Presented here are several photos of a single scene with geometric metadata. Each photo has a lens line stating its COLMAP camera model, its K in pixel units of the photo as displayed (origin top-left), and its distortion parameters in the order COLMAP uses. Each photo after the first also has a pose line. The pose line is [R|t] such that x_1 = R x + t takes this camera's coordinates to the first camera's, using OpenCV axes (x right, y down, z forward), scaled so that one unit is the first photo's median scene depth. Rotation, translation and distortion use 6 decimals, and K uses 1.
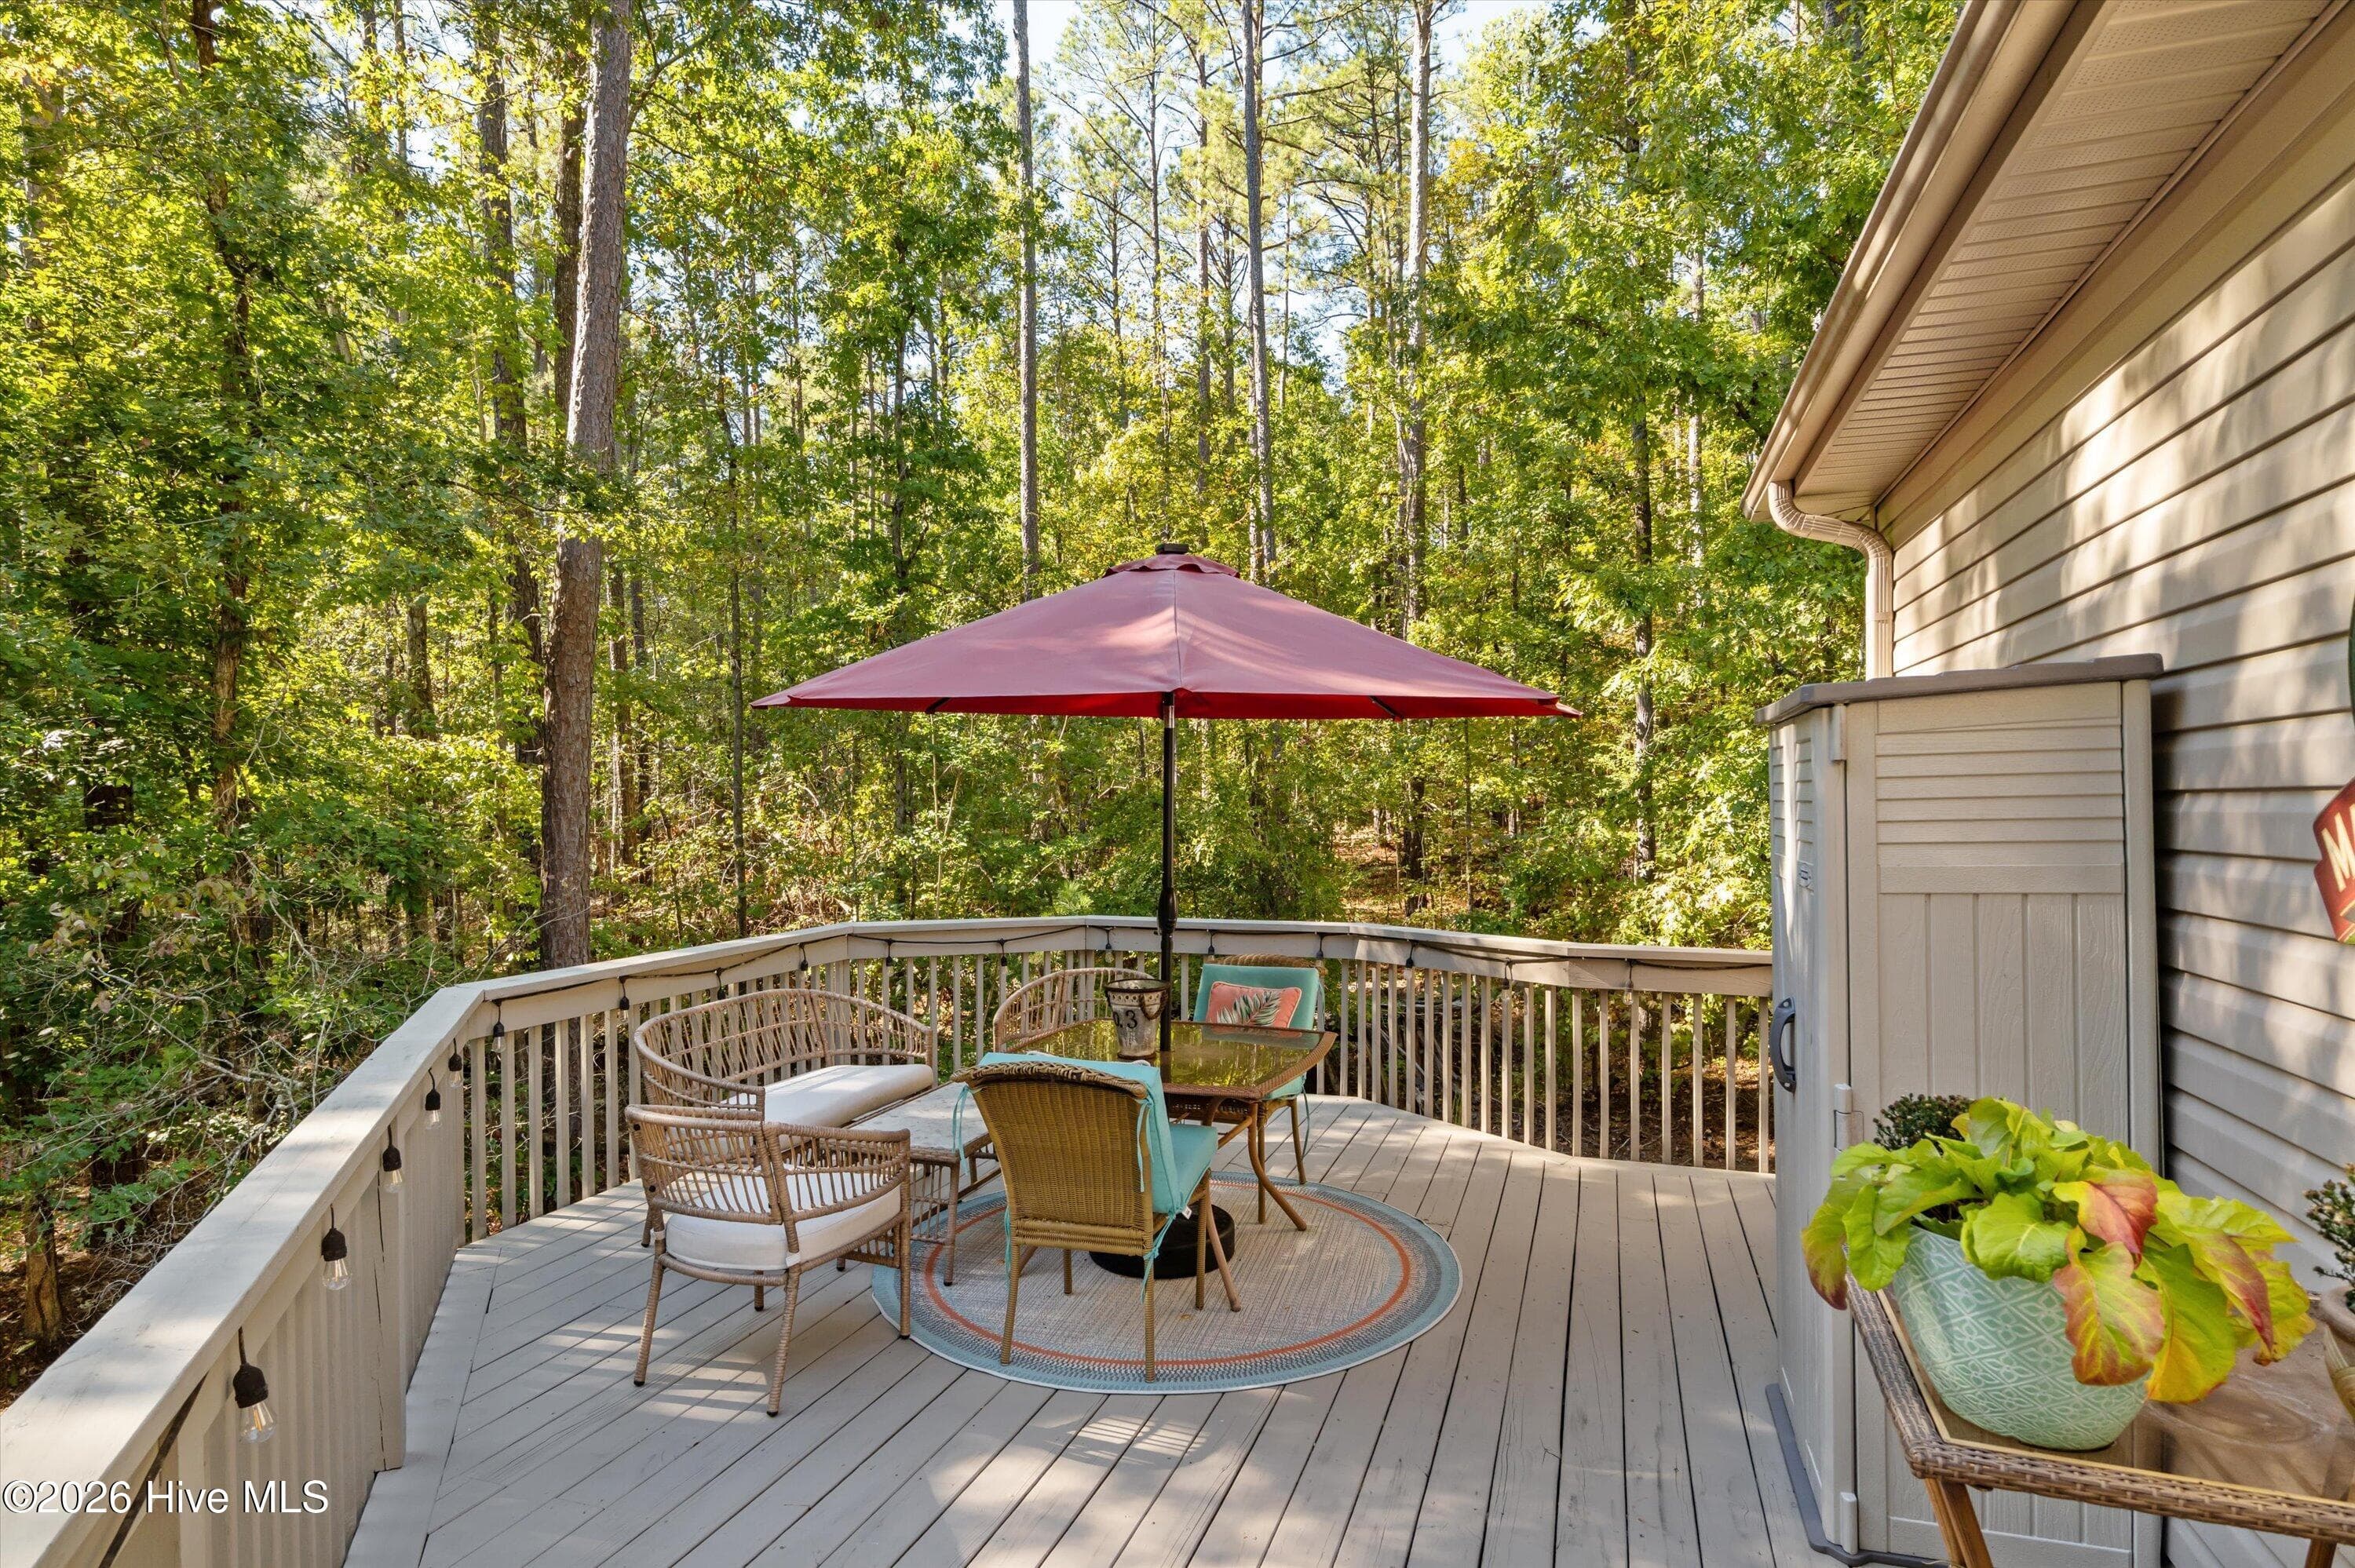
lens RADIAL K [[1294.1, 0, 1166.4], [0, 1294.1, 814.1], [0, 0, 1]] dist [-0.000623, 0.000205]
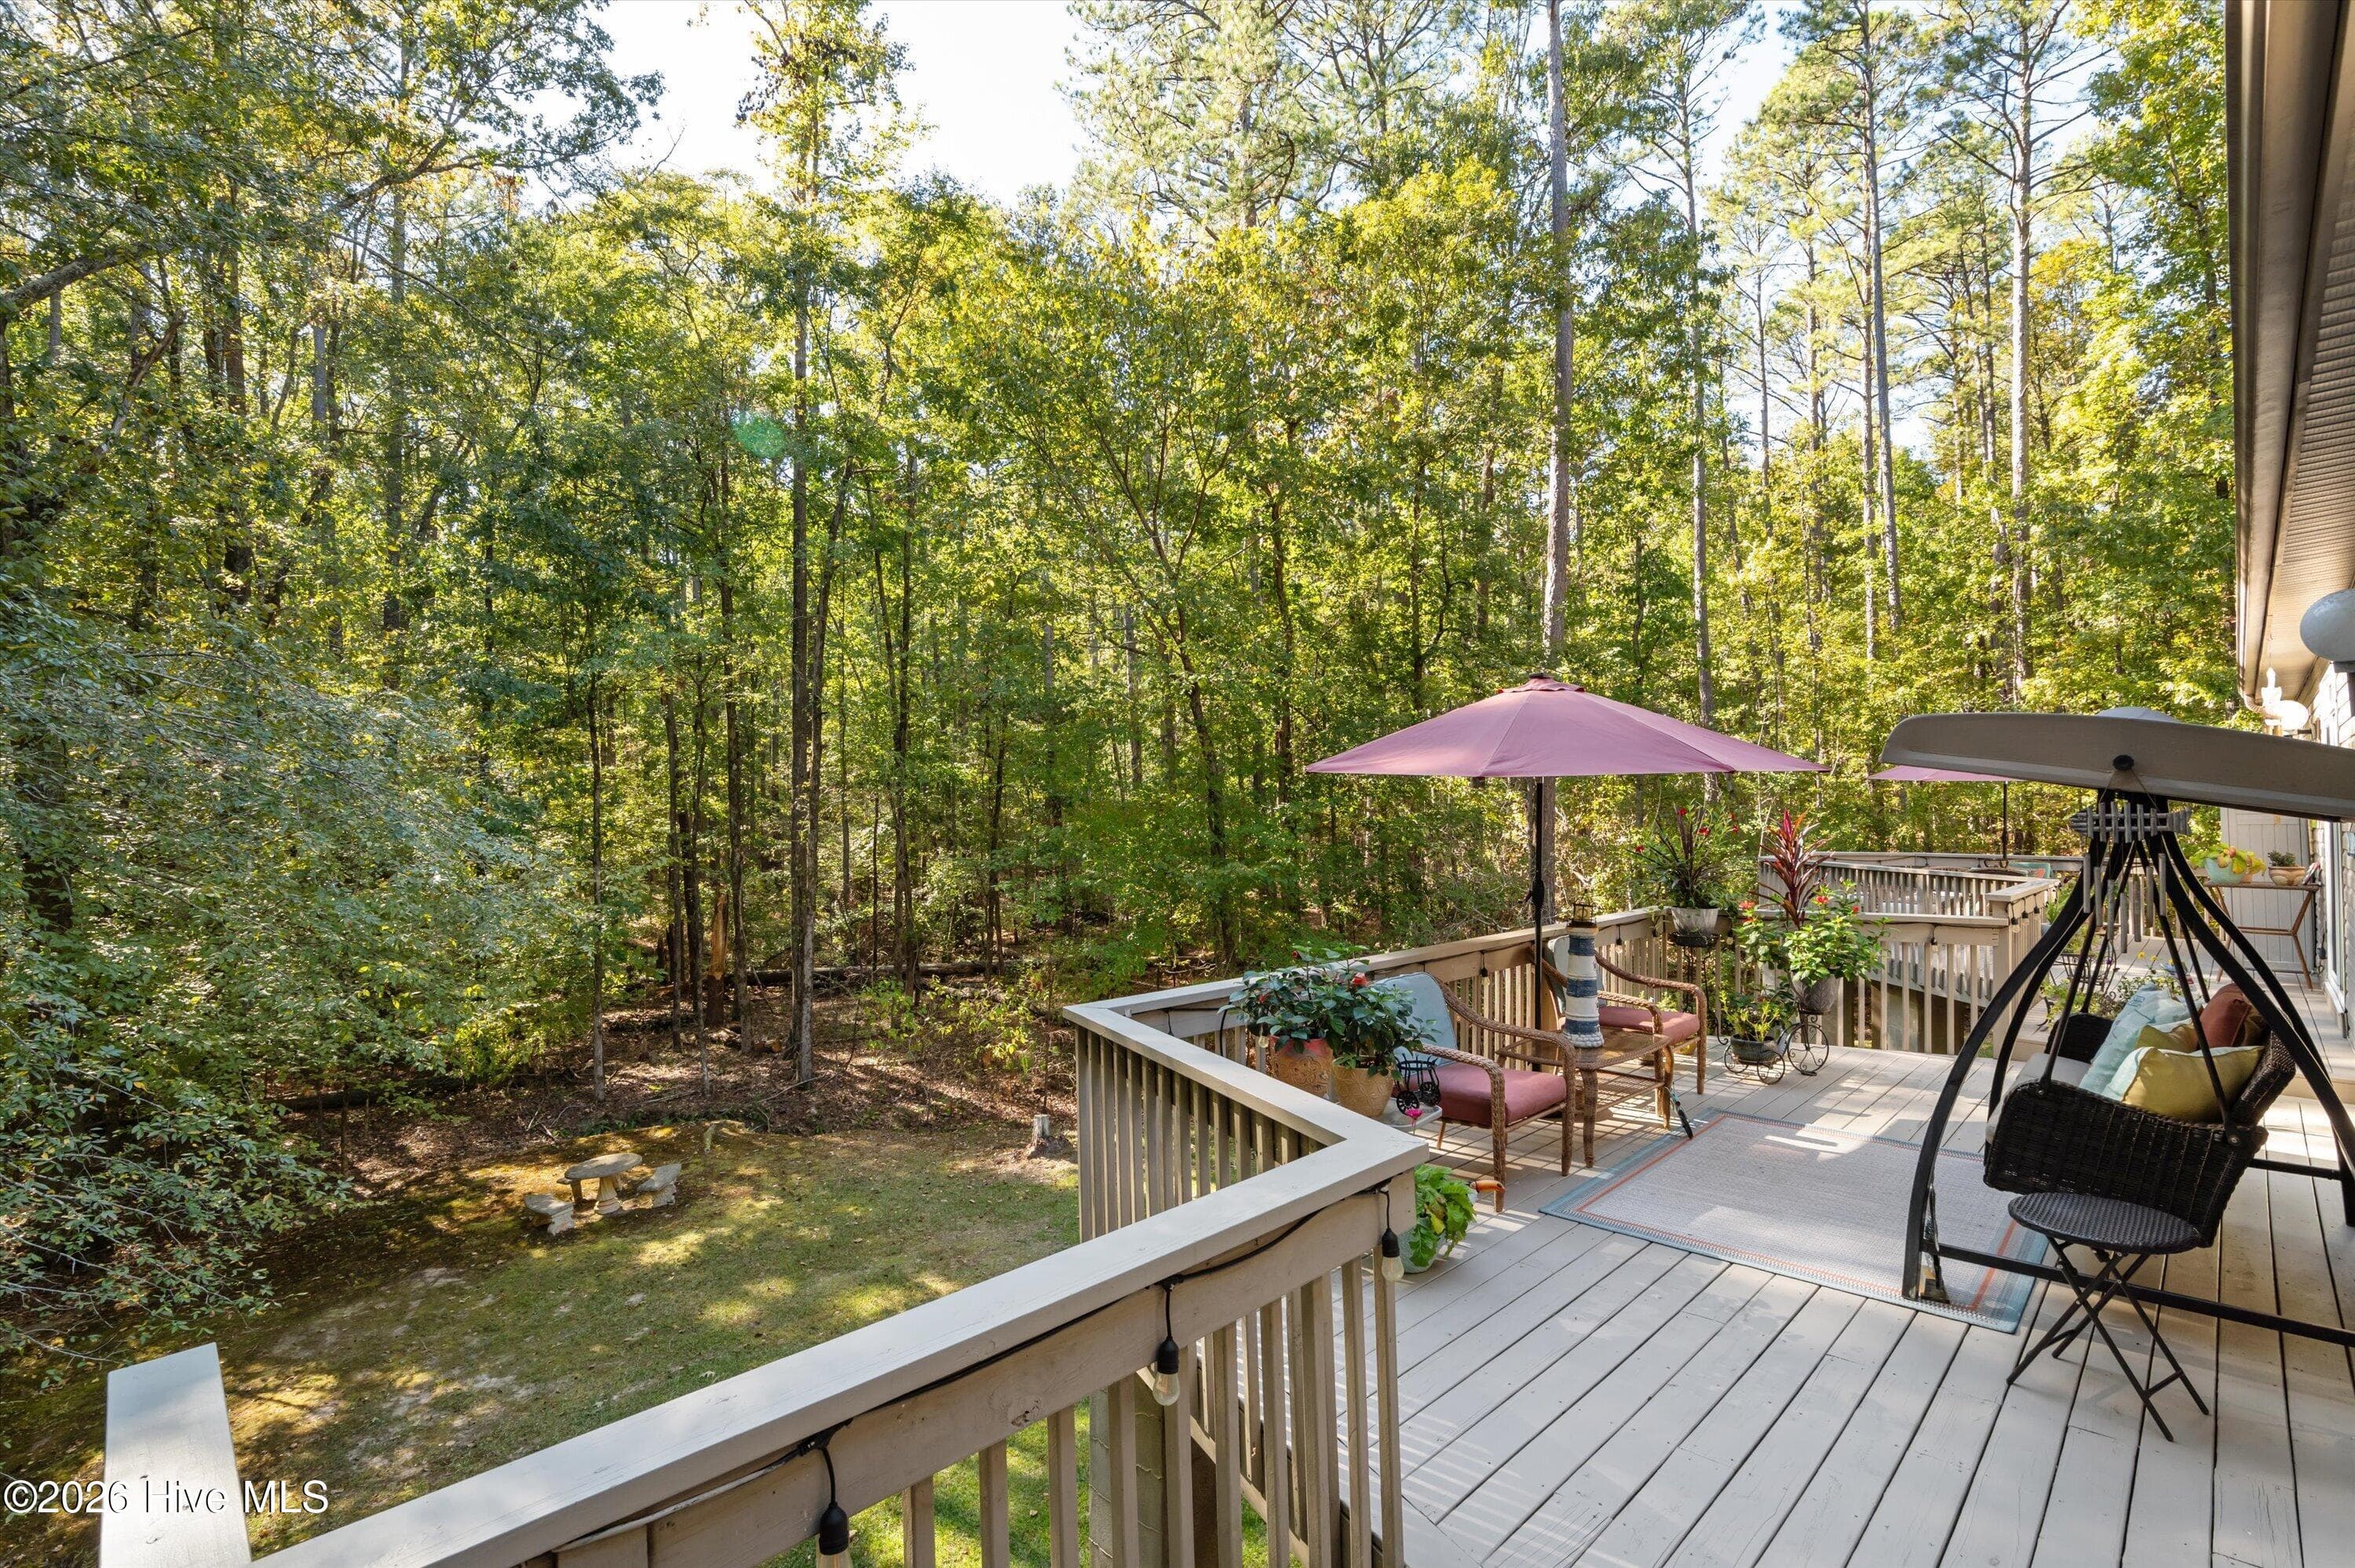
lens RADIAL K [[1074.6, 0, 1177.5], [0, 1074.6, 784.0], [0, 0, 1]] dist [-0.020845, 0.000483]
pose [[0.896234, -0.002488, -0.443574, -0.106321], [-0.012218, 0.999466, -0.030293, 0.007053], [0.443413, 0.032569, 0.895726, -0.365566]]
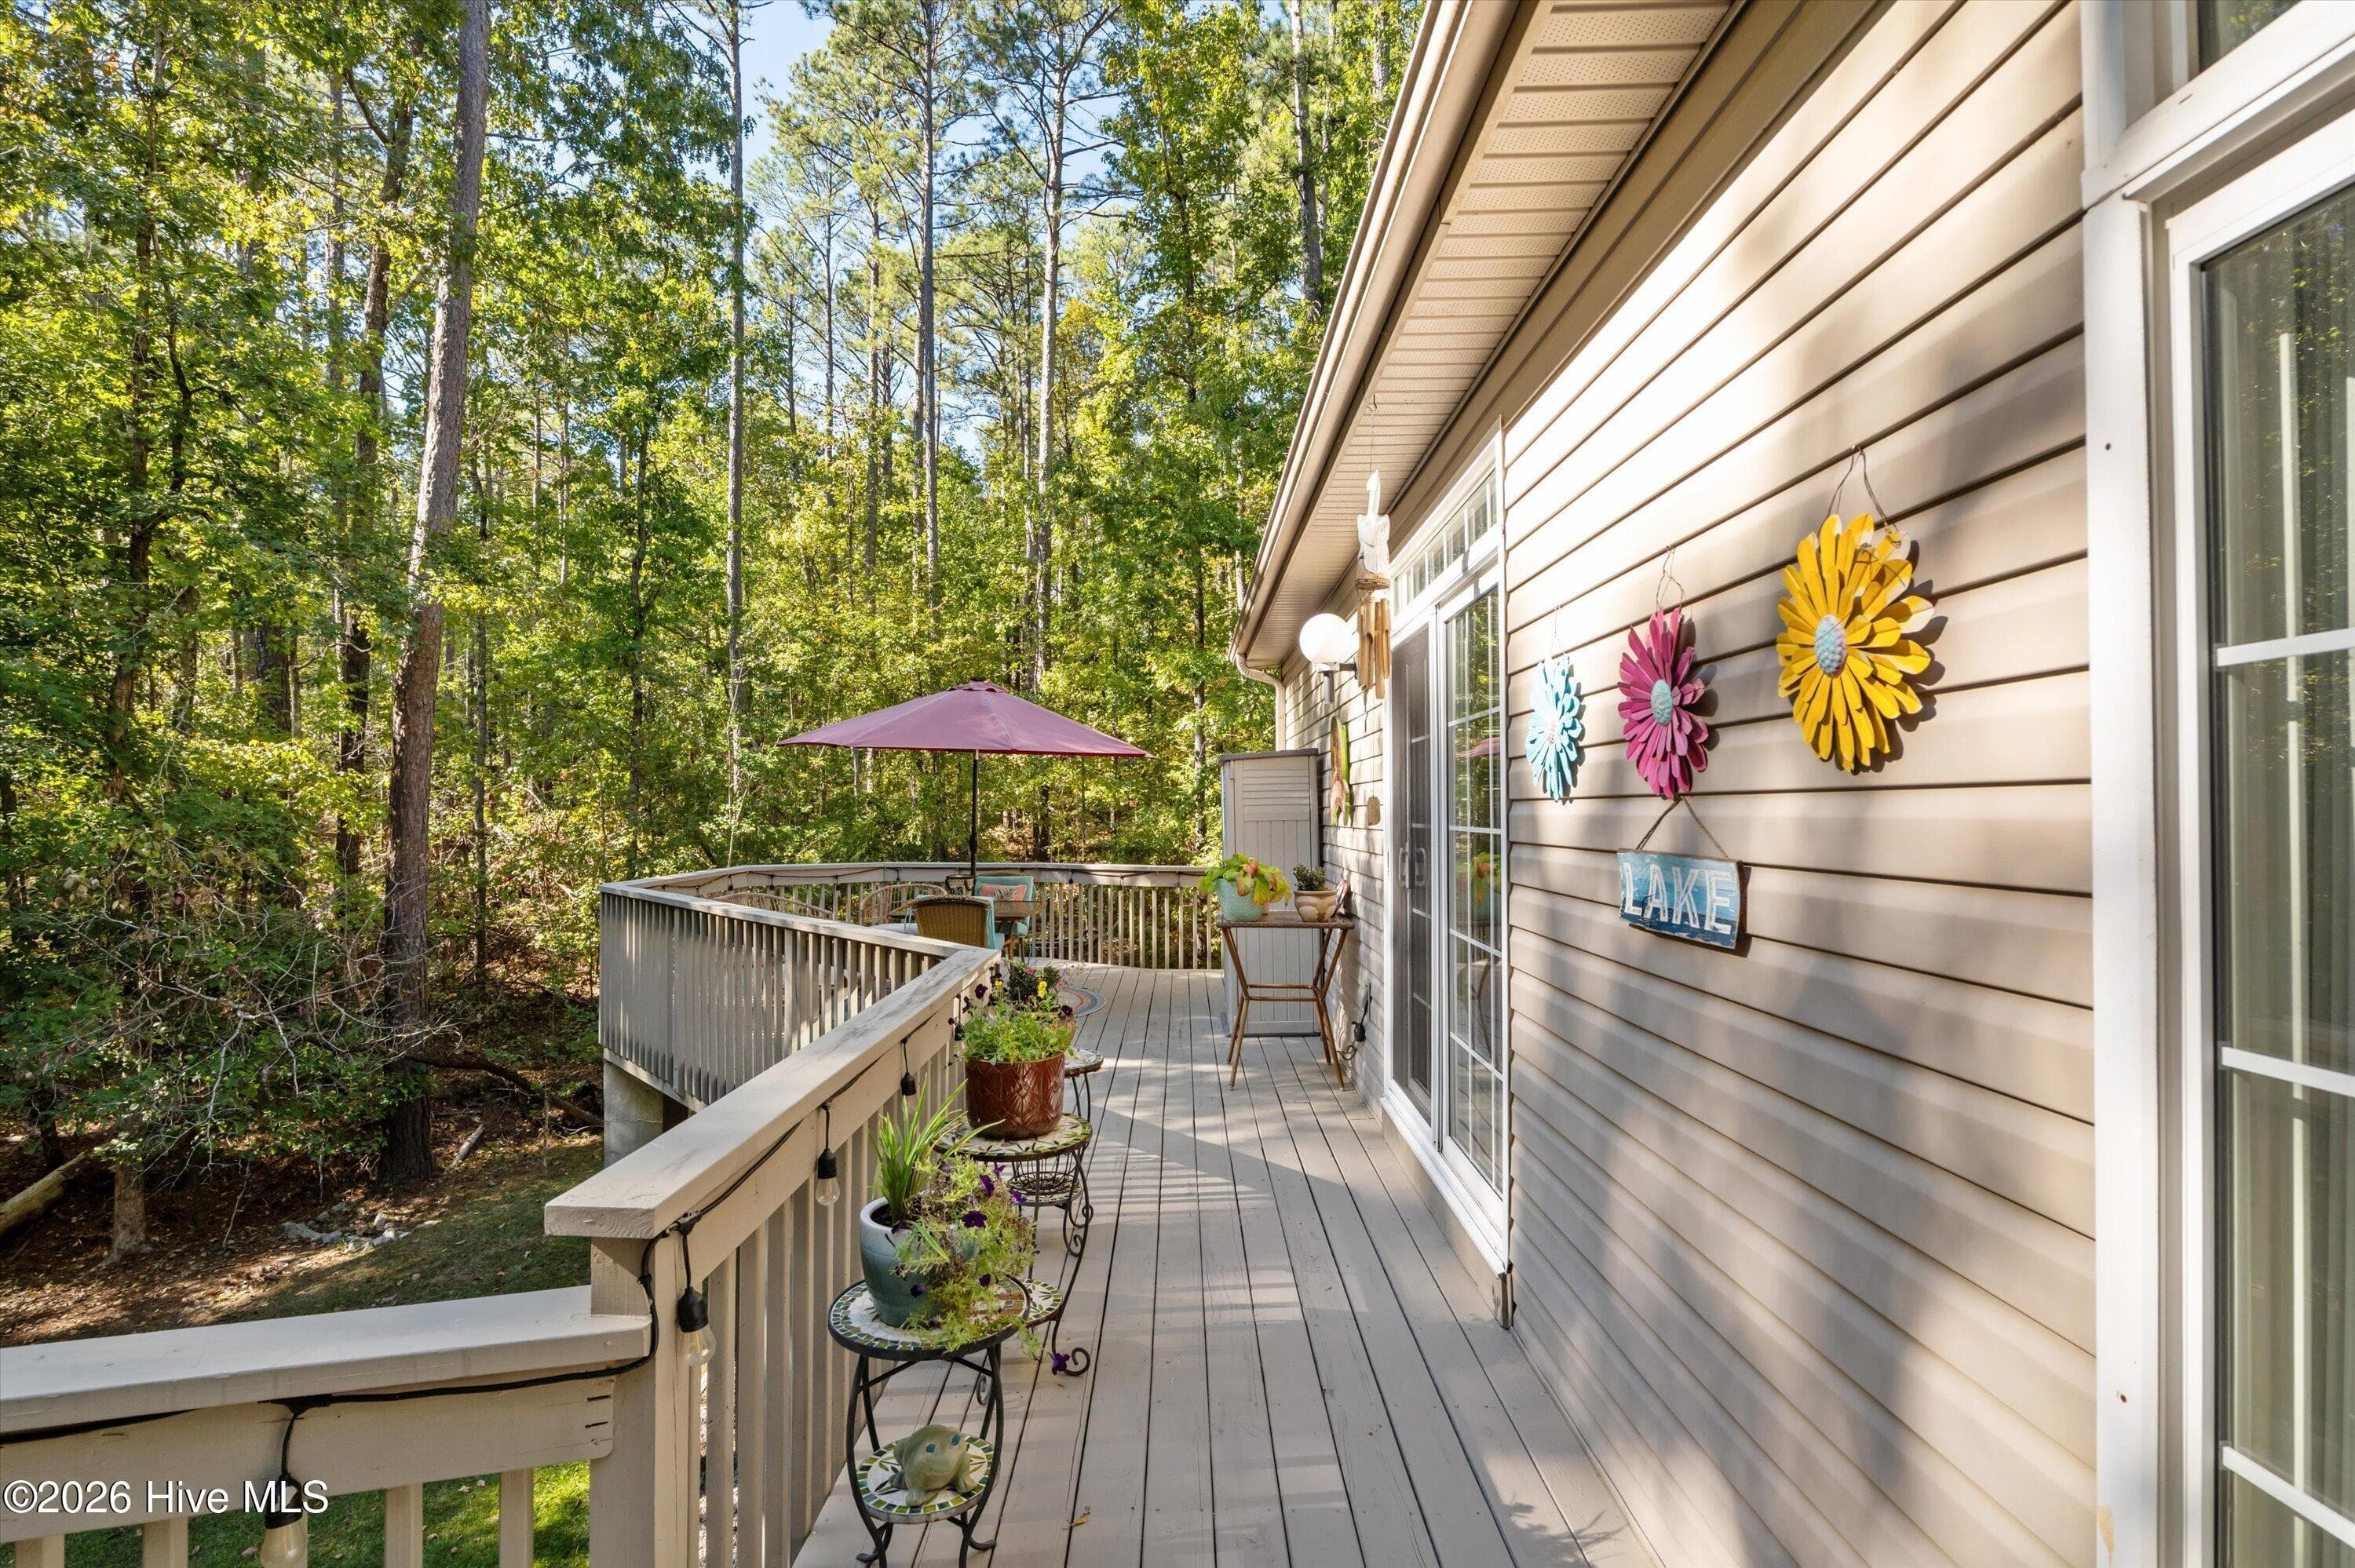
lens RADIAL K [[1109.9, 0, 1177.5], [0, 1109.9, 784.0], [0, 0, 1]] dist [-0.001904, -0.000119]
pose [[0.947993, 0.011969, 0.318067, -0.041907], [-0.002224, 0.999517, -0.030981, 0.005028], [-0.318284, 0.028662, 0.947562, -0.136799]]
